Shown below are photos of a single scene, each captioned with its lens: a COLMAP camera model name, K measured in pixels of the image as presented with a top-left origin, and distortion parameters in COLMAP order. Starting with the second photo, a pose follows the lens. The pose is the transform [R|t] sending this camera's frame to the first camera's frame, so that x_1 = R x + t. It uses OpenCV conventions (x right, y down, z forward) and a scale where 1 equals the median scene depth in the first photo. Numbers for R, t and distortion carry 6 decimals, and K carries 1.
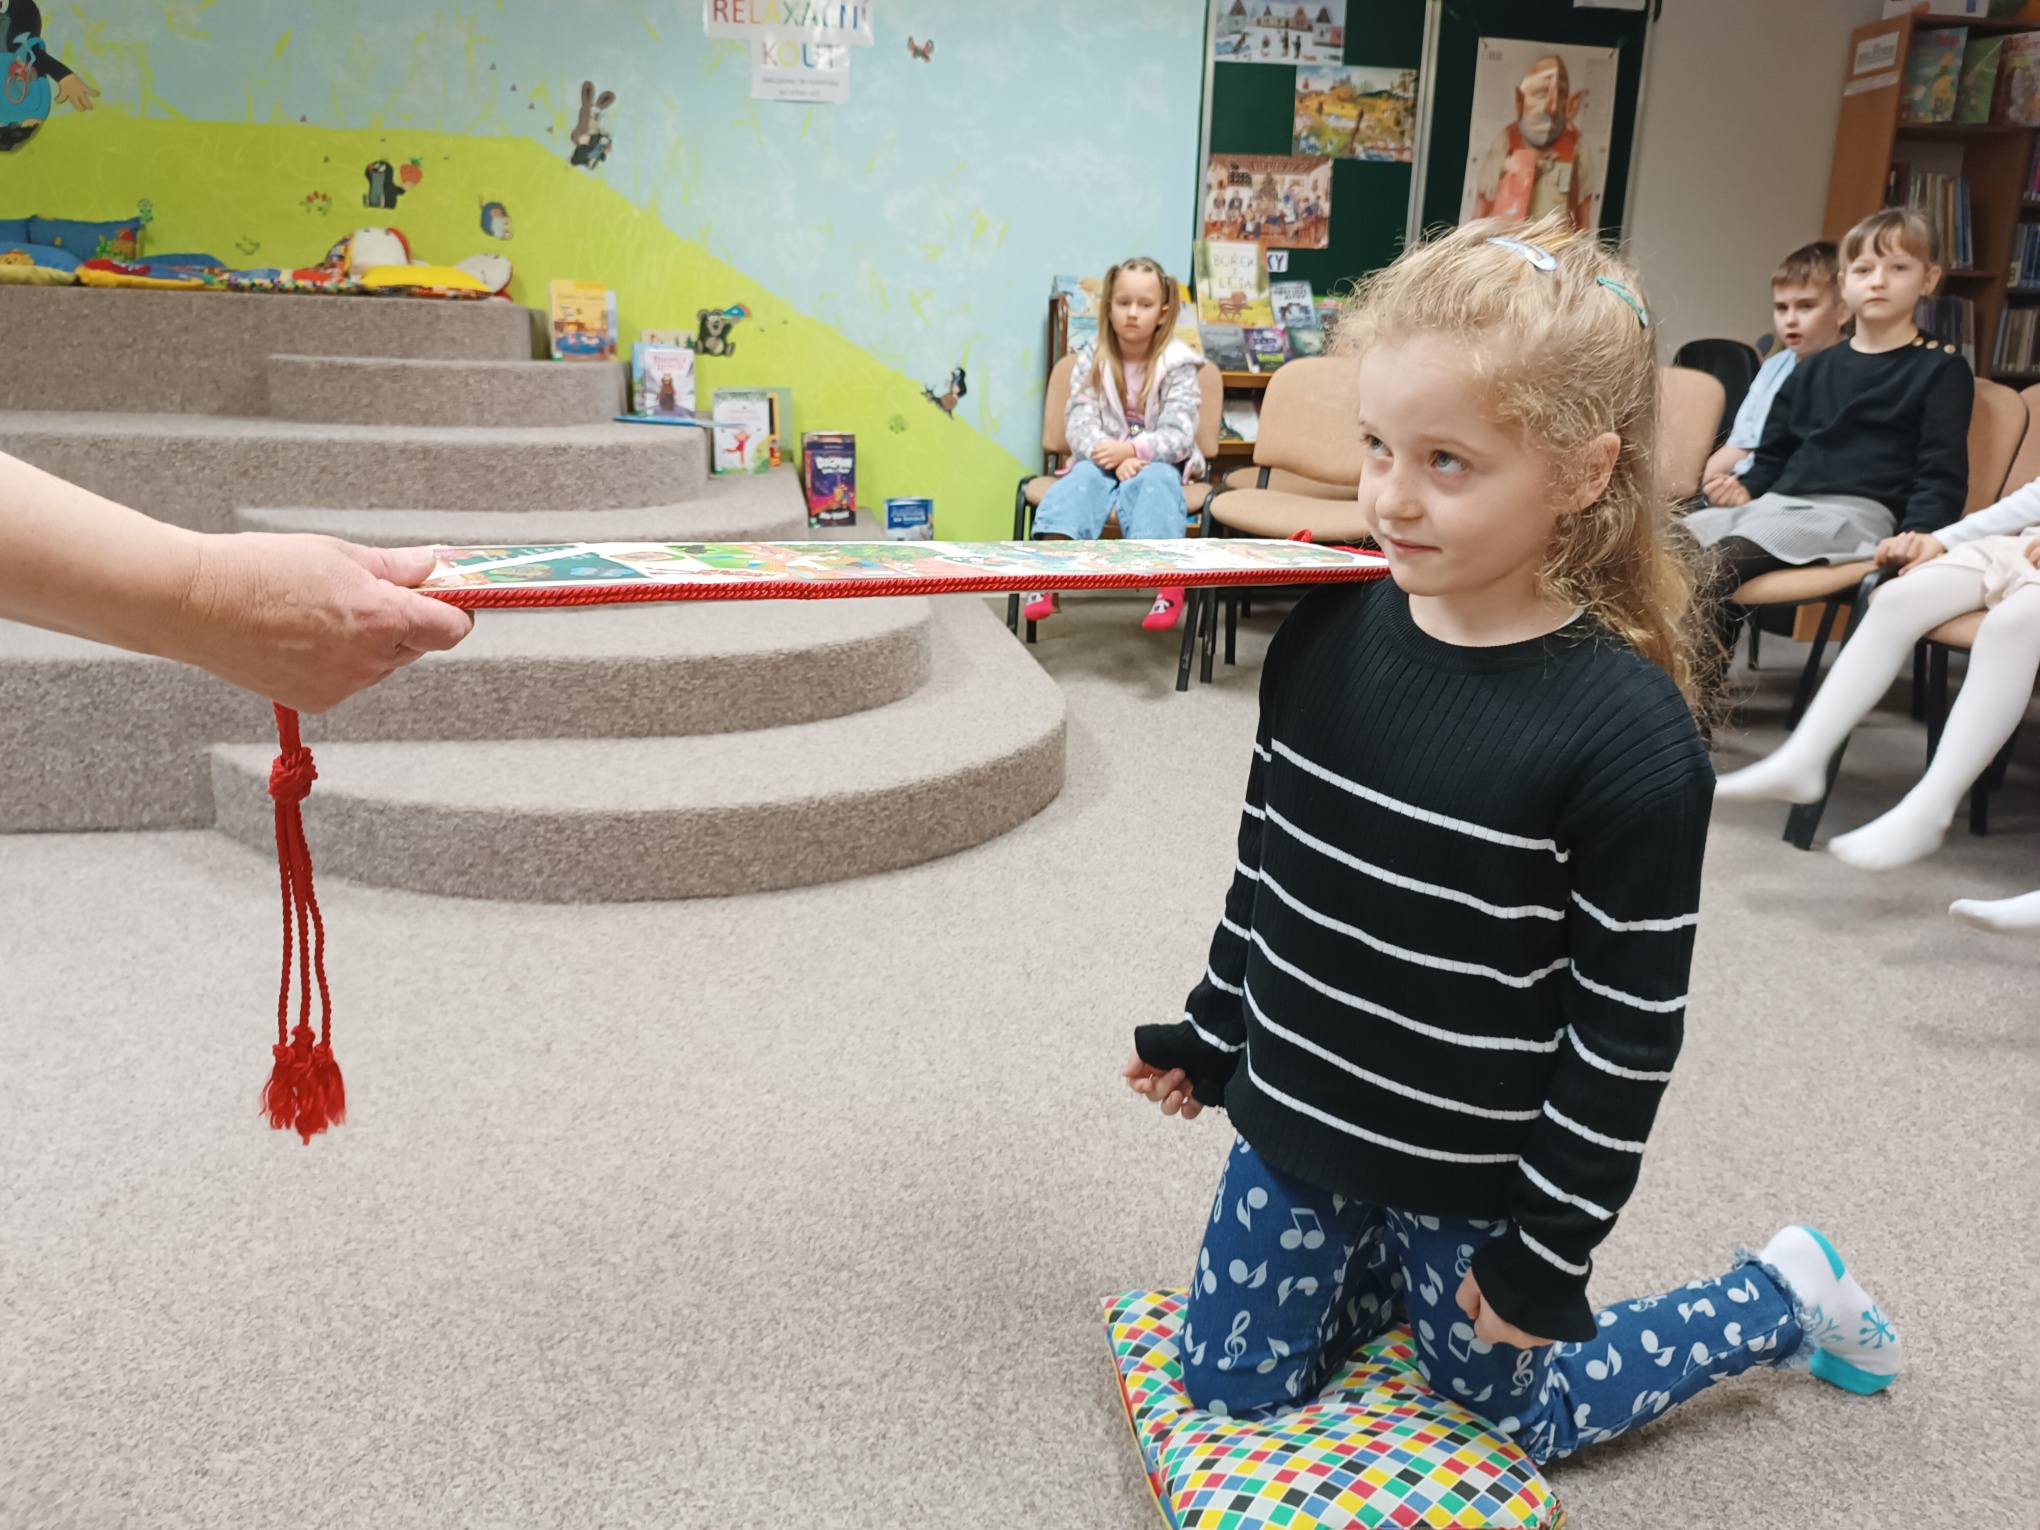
lens RADIAL K [[1464.5, 0, 999.3], [0, 1464.5, 766.1], [0, 0, 1]] dist [0.003162, -0.009369]
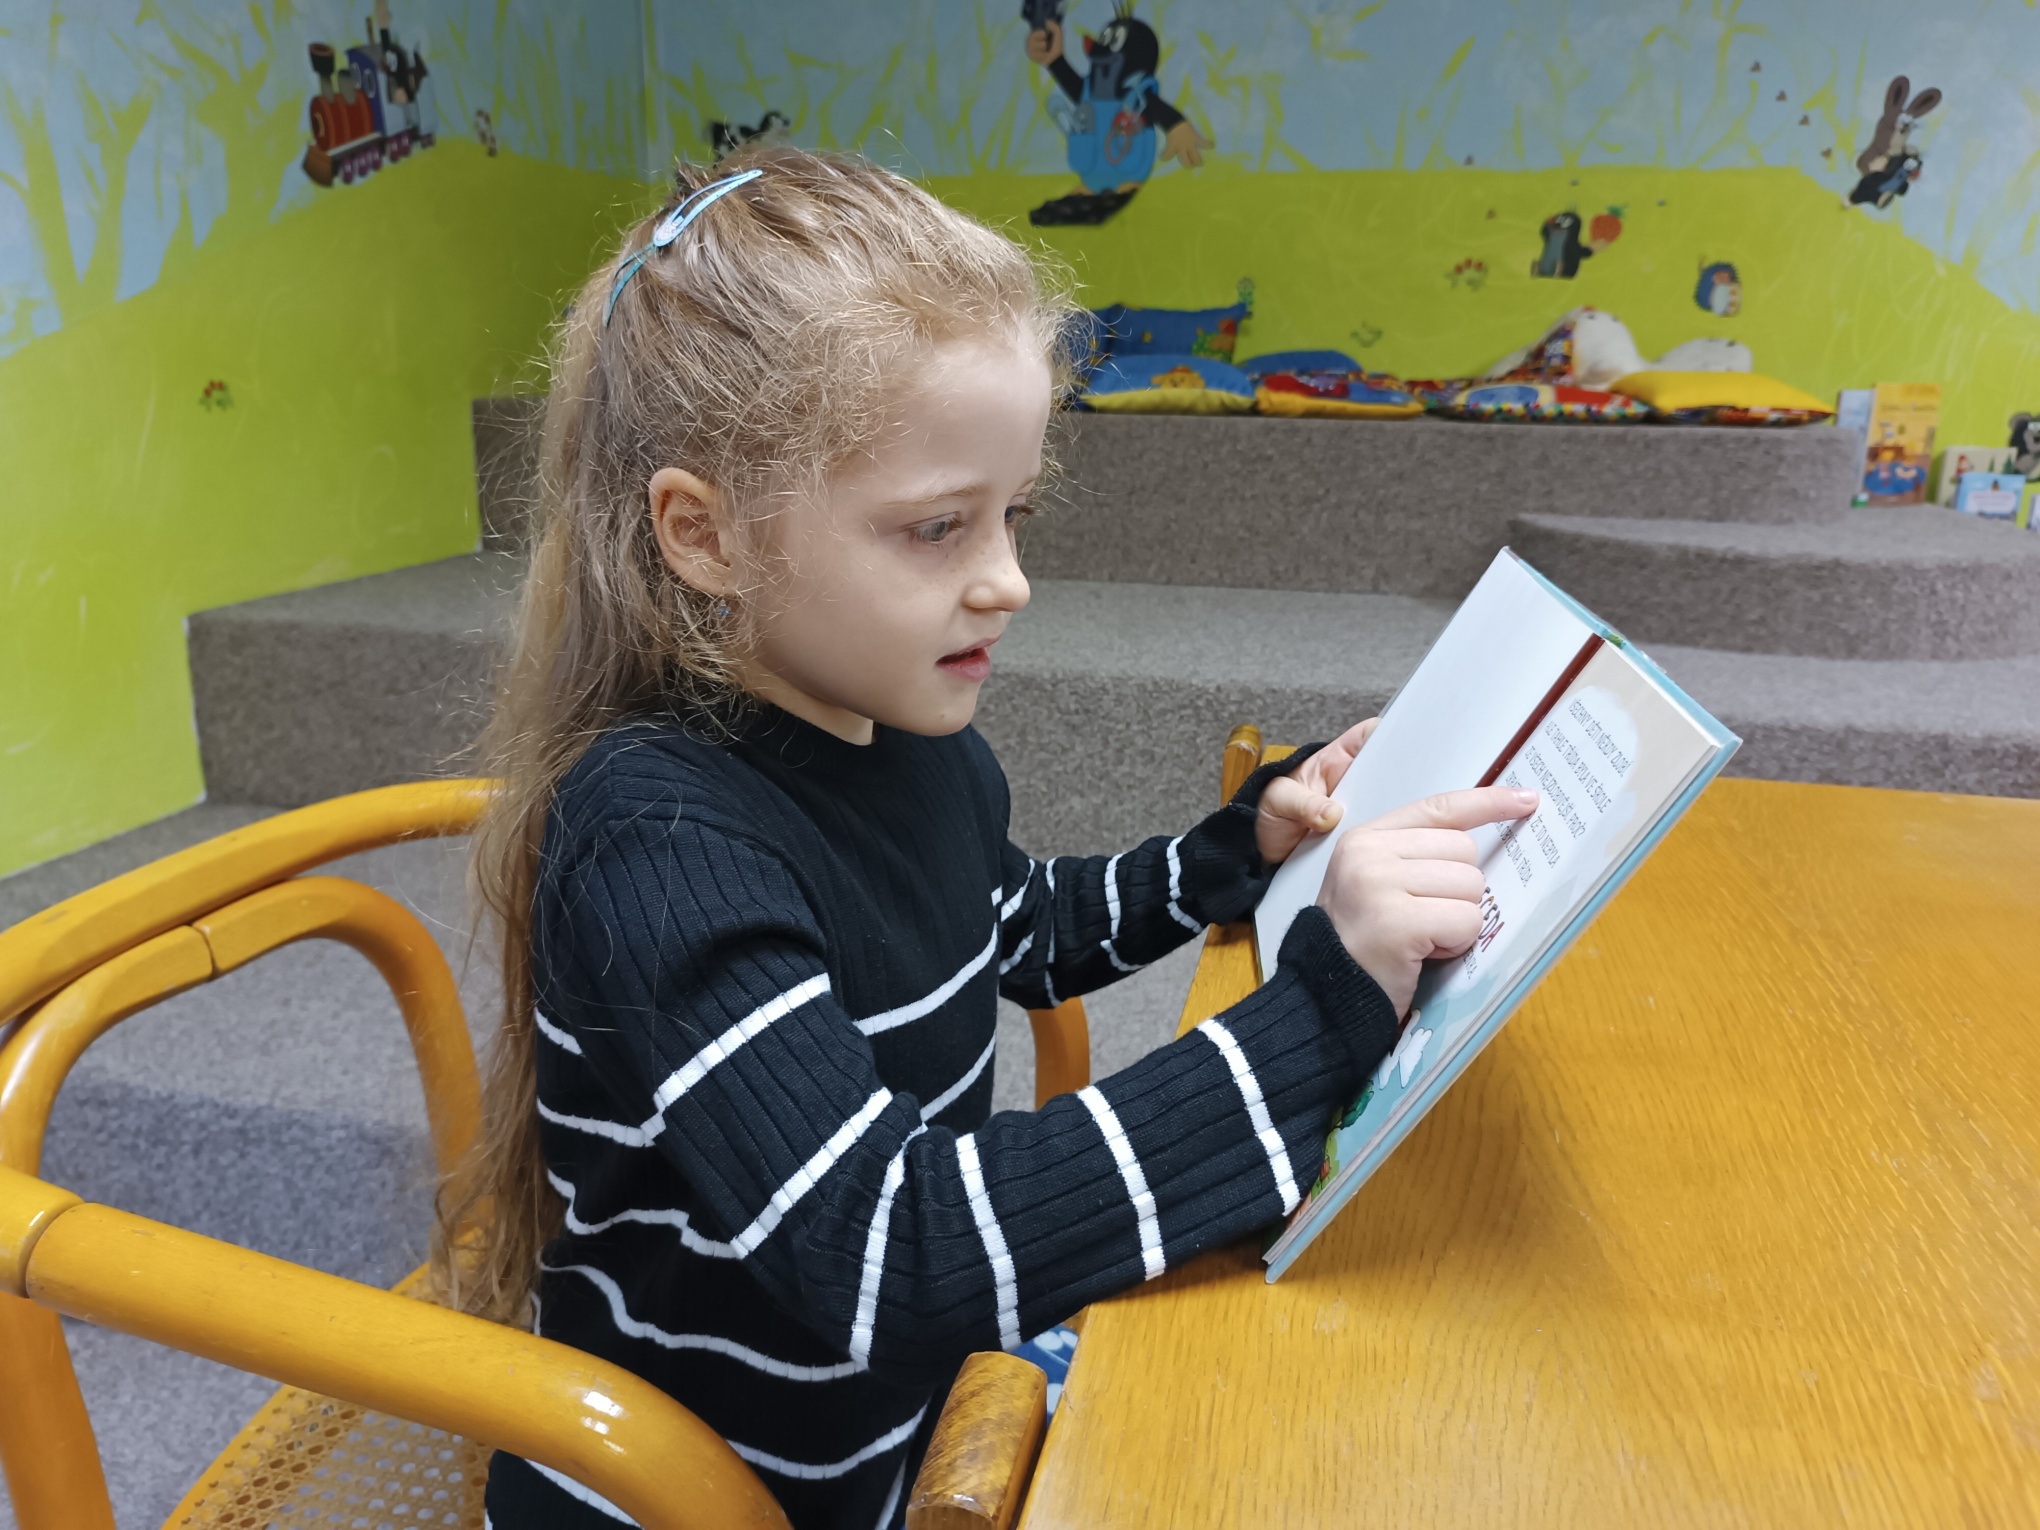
lens RADIAL K [[1464.5, 0, 1023.7], [0, 1464.5, 768.5], [0, 0, 1]] dist [0.003162, -0.009369]
pose [[0.920320, 0.091321, -0.380356, -0.365677], [-0.092897, 0.995574, 0.014255, -0.126896], [0.379975, 0.022215, 0.924730, 0.240779]]
